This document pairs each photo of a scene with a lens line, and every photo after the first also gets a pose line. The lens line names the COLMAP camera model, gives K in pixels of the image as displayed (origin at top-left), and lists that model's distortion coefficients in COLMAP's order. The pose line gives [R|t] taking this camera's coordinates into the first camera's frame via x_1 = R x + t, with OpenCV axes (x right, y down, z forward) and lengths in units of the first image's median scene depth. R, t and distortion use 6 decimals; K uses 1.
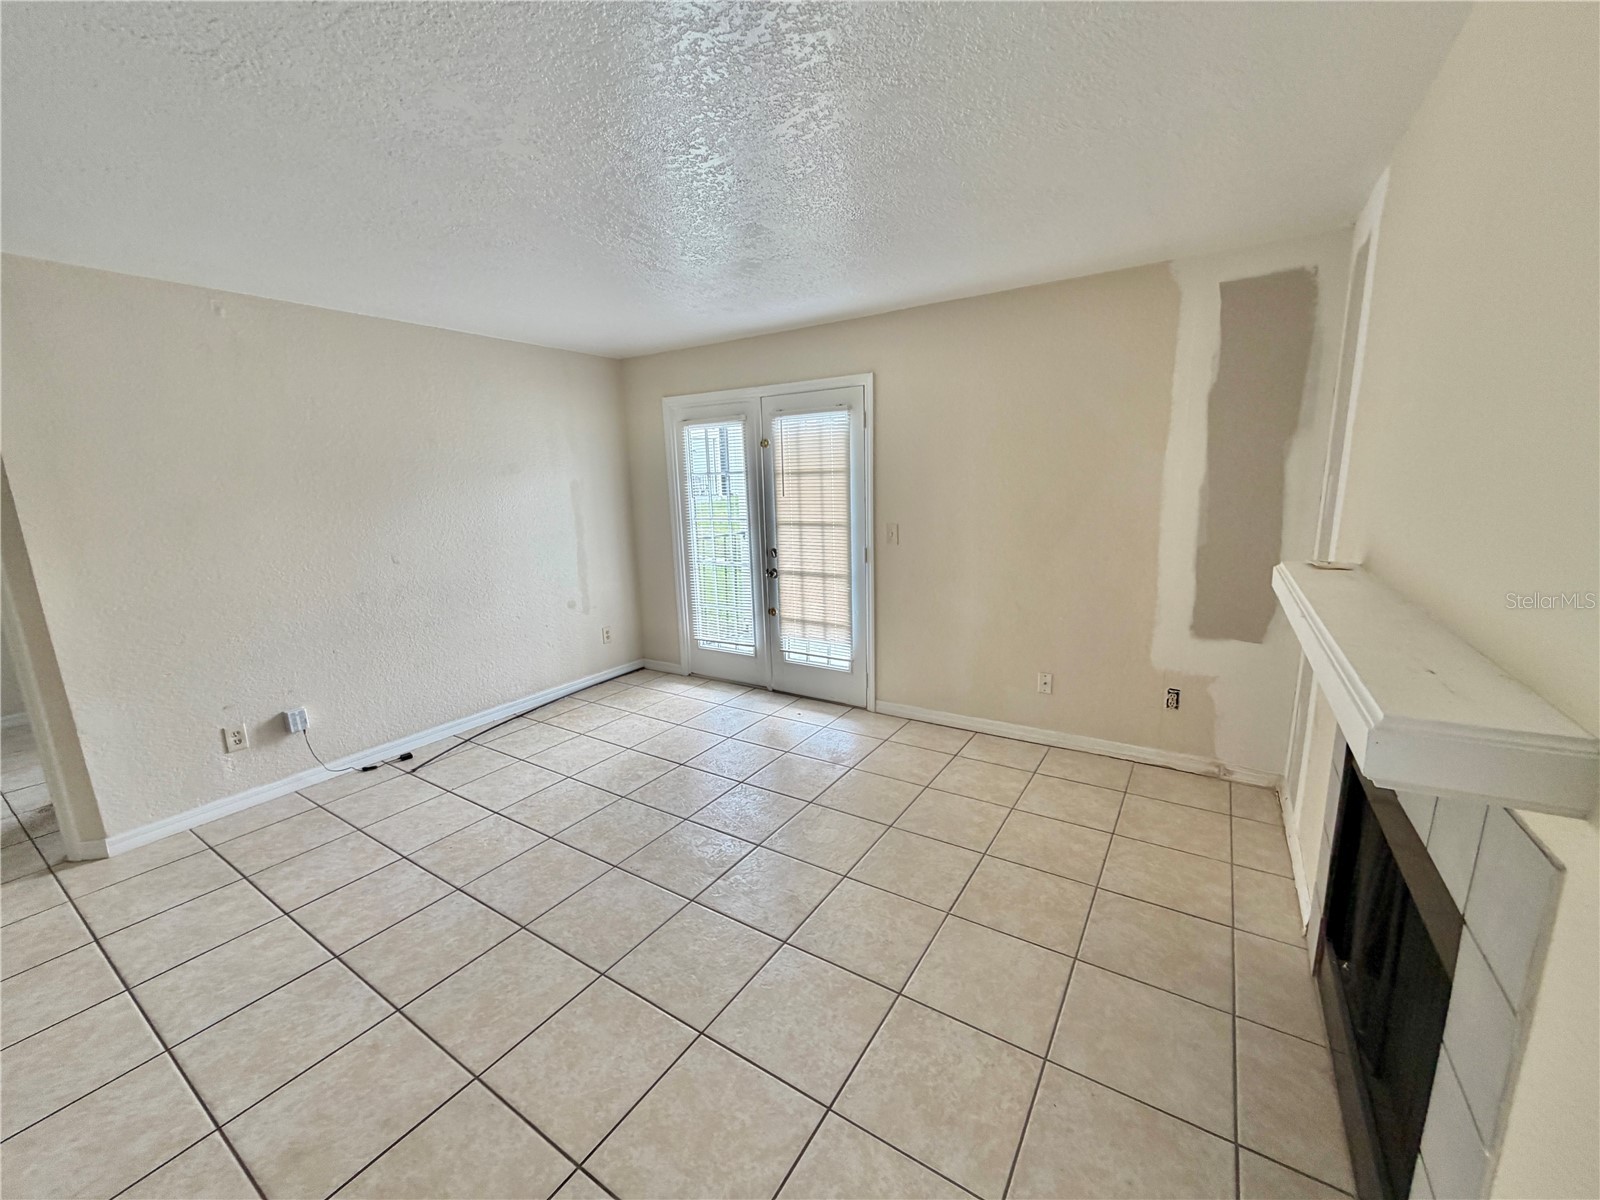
lens RADIAL K [[639.0, 0, 800.1], [0, 639.0, 601.0], [0, 0, 1]] dist [0.000665, 0.000463]
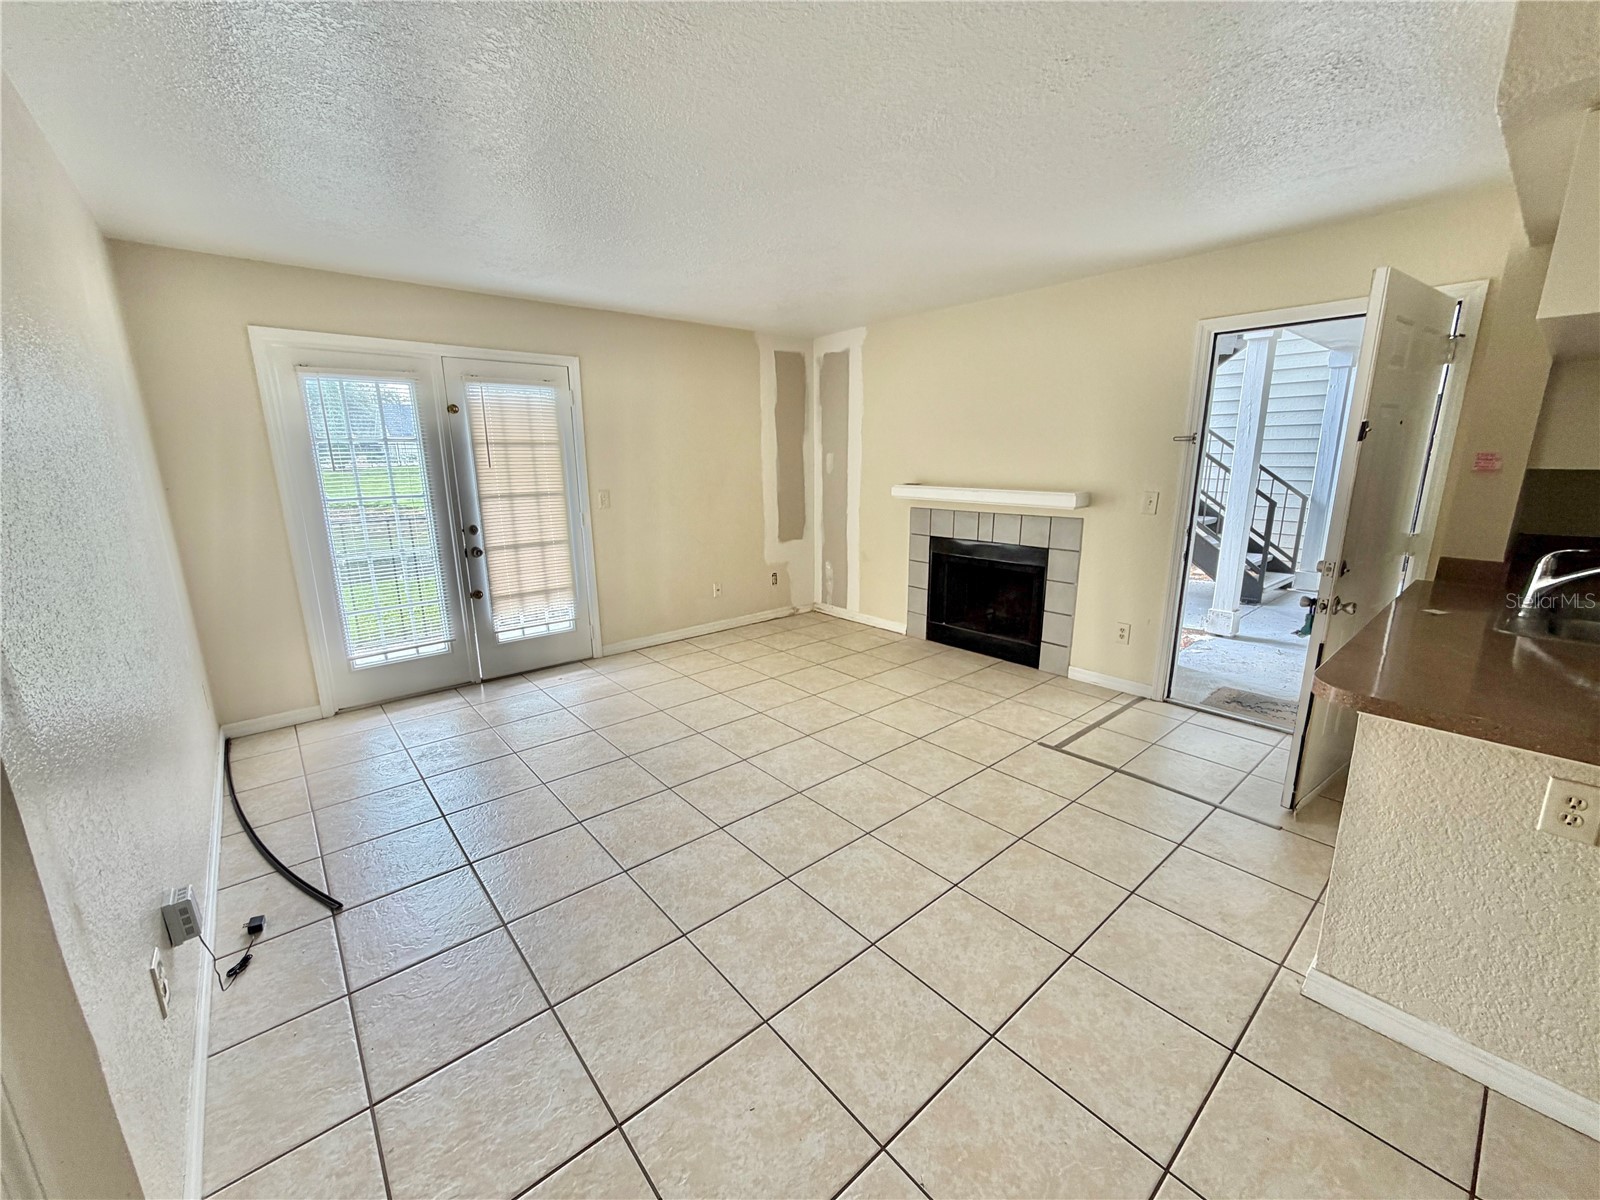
lens RADIAL K [[639.0, 0, 794.5], [0, 639.0, 598.1], [0, 0, 1]] dist [0.000665, 0.000463]
pose [[0.283836, -0.182879, 0.941272, -0.860016], [0.185809, 0.973527, 0.133116, -0.017316], [-0.940698, 0.137113, 0.310303, 0.314423]]
